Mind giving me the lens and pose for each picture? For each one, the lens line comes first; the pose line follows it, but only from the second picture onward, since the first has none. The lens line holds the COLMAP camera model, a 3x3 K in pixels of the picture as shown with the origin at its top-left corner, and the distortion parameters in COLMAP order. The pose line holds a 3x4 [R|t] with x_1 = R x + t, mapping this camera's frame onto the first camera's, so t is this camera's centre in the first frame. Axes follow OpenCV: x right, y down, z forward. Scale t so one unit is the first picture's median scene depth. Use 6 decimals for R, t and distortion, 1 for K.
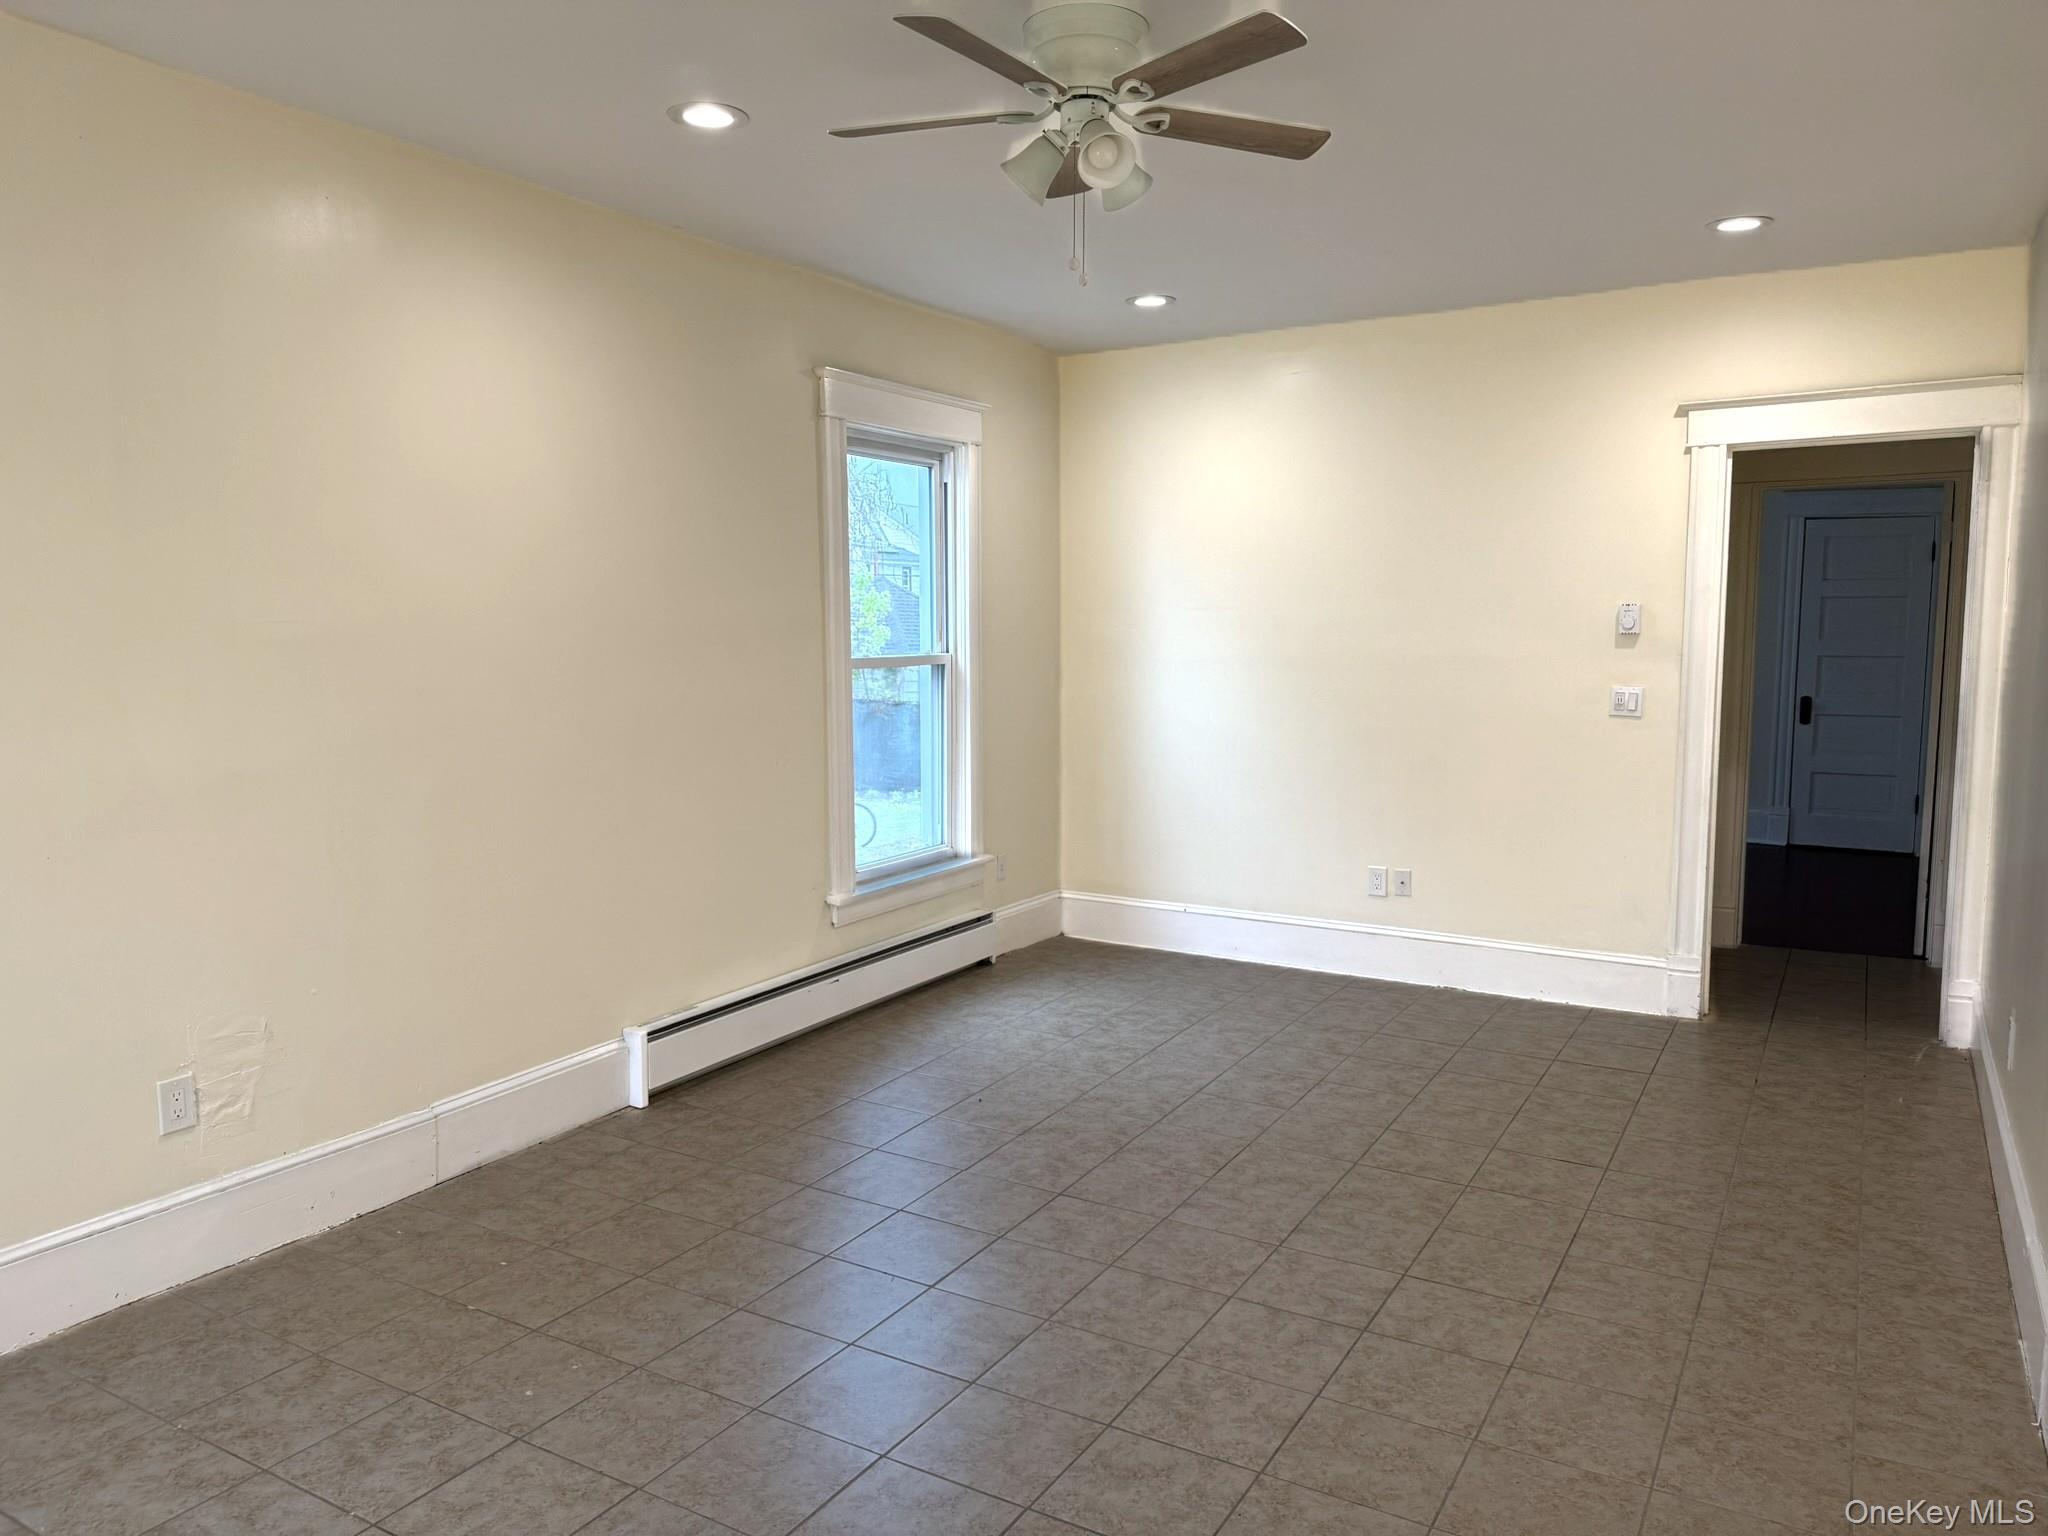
lens RADIAL K [[1434.6, 0, 1015.5], [0, 1434.6, 771.1], [0, 0, 1]] dist [-0.005444, -0.016529]
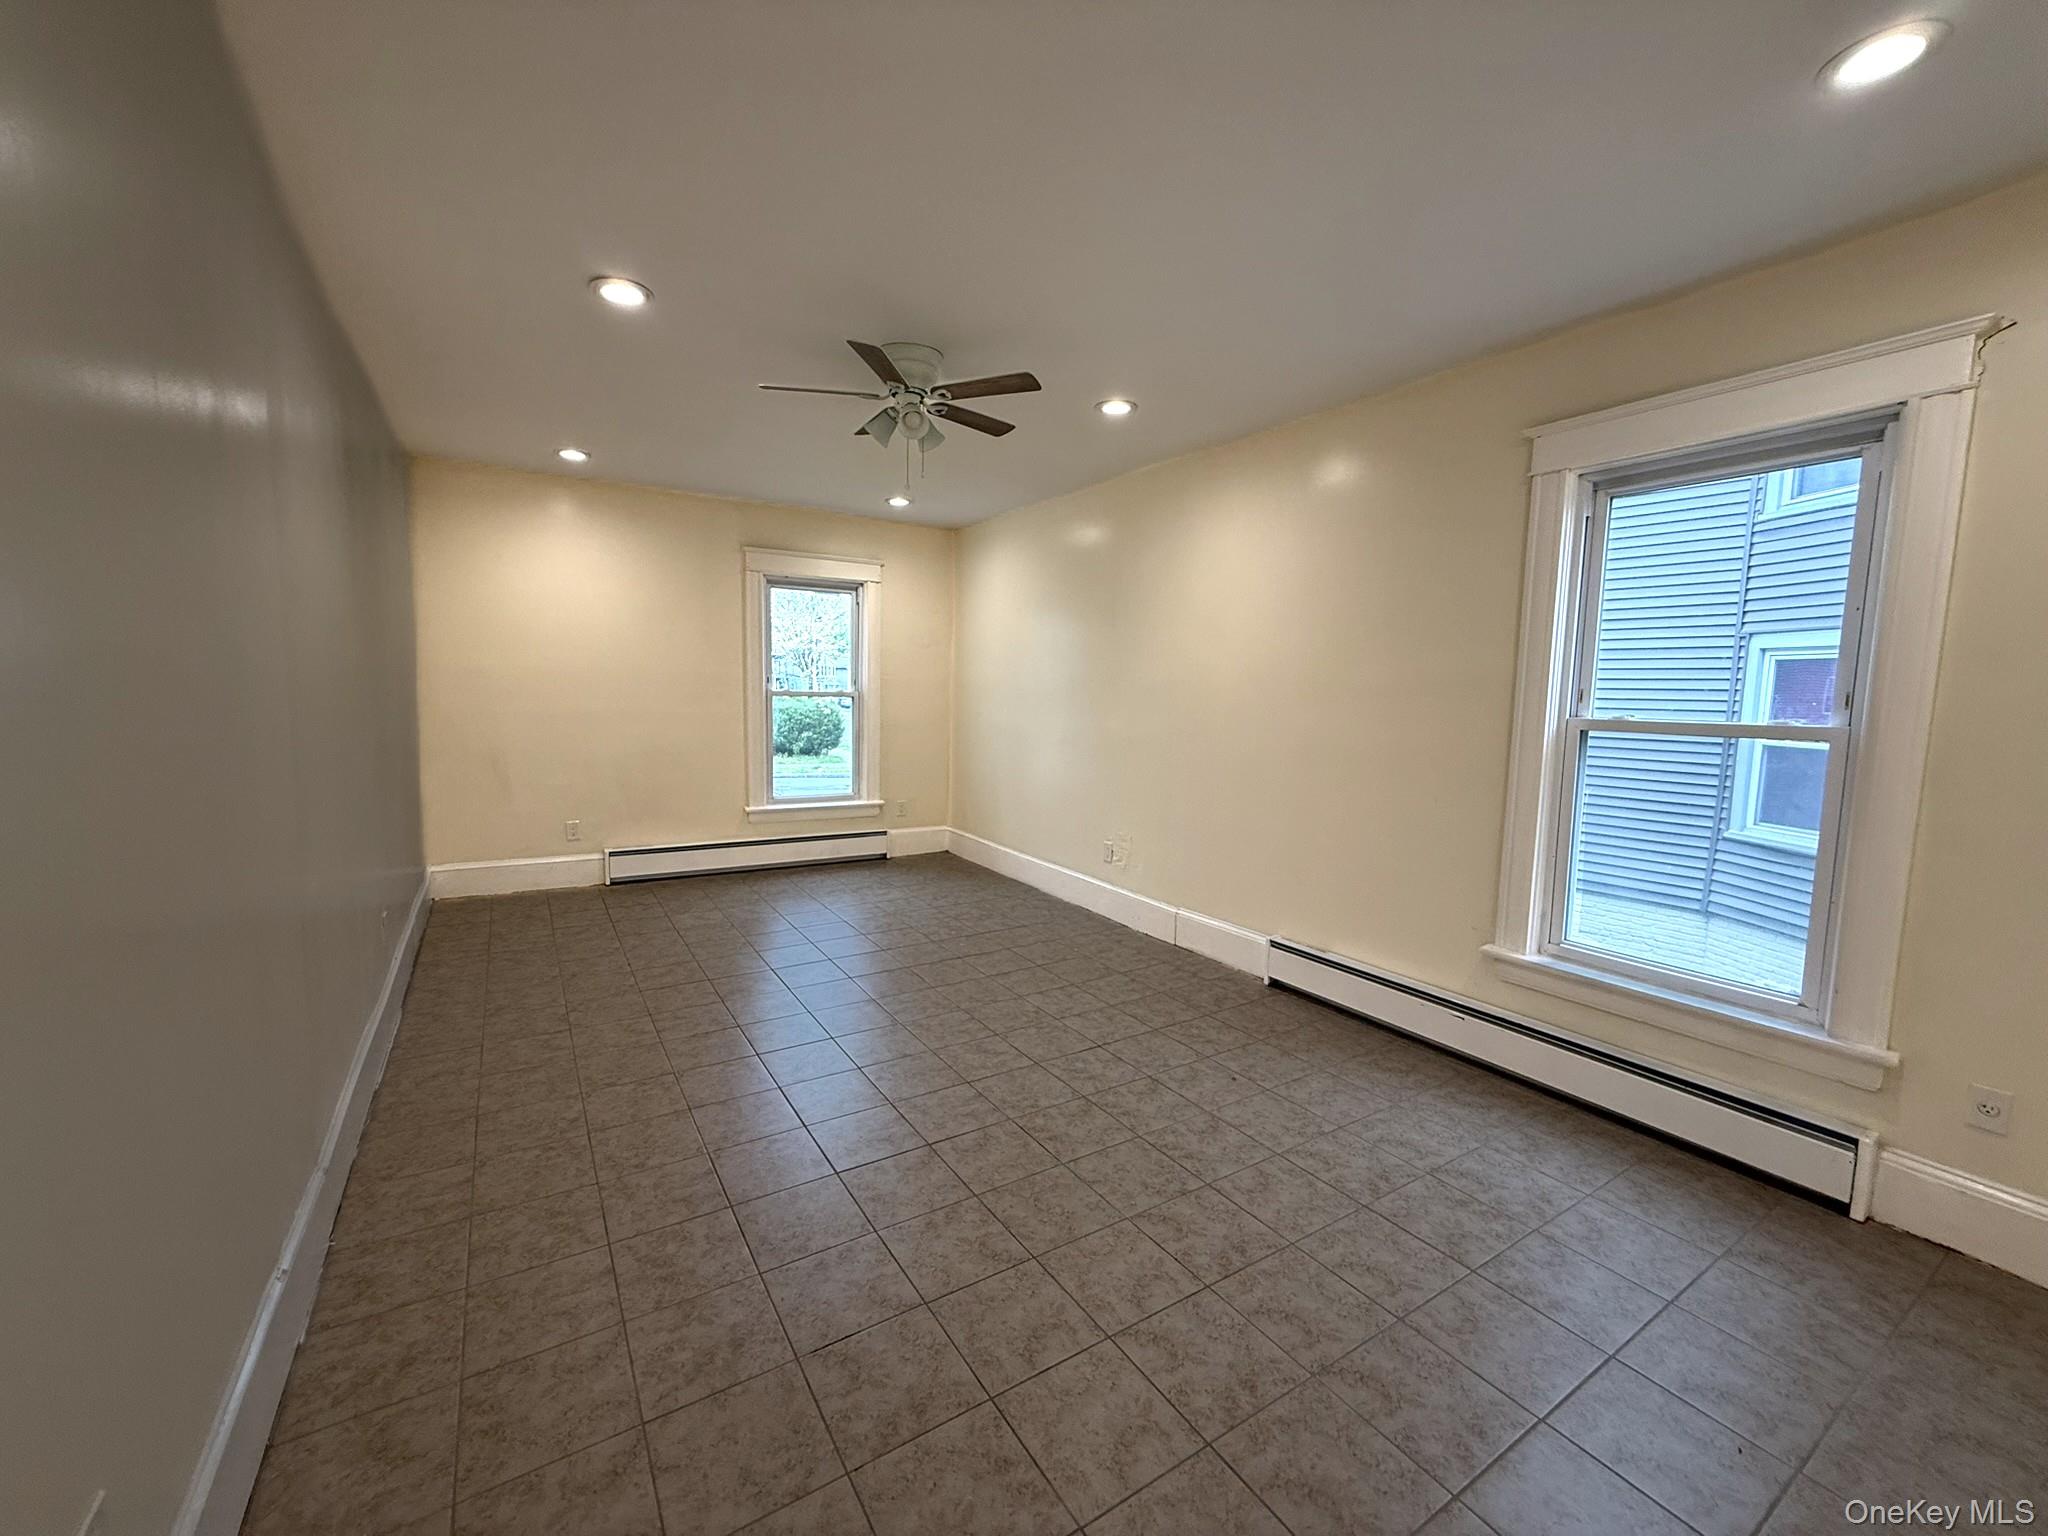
lens RADIAL K [[810.6, 0, 1023.6], [0, 810.6, 759.6], [0, 0, 1]] dist [-0.000058, -0.000149]
pose [[-0.445669, 0.080312, -0.891588, 0.732490], [-0.115192, 0.982542, 0.146086, -0.128111], [0.887756, 0.167810, -0.428637, 1.251837]]
